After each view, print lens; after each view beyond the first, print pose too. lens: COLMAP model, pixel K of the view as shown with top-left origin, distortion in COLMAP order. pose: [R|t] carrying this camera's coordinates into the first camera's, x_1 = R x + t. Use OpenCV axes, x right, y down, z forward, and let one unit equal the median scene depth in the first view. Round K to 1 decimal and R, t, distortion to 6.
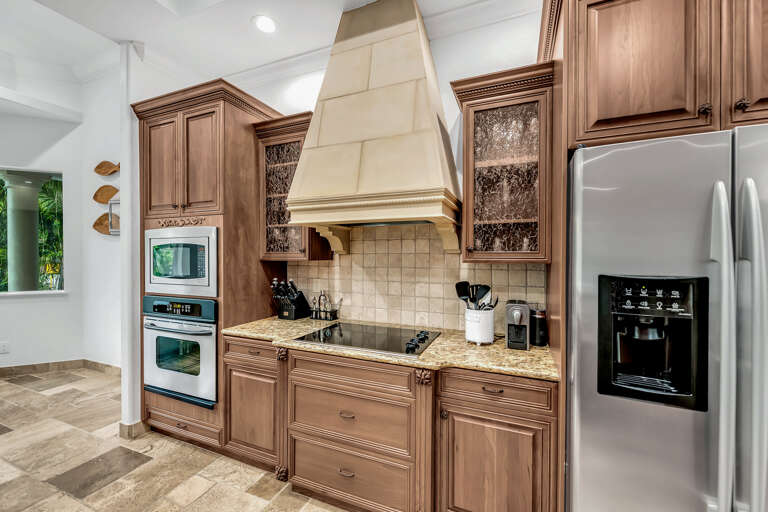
lens RADIAL K [[311.7, 0, 389.9], [0, 311.7, 257.1], [0, 0, 1]] dist [0.002041, -0.000809]
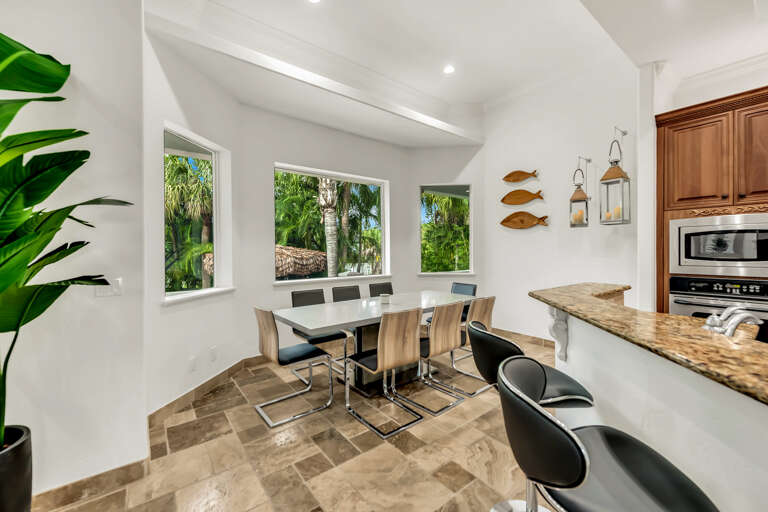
lens RADIAL K [[311.7, 0, 391.4], [0, 311.7, 250.8], [0, 0, 1]] dist [0.002041, -0.000809]
pose [[0.874872, -0.007342, -0.484299, -1.216338], [0.006415, 0.999973, -0.003572, 0.027553], [0.484312, 0.000018, 0.874895, -0.566485]]
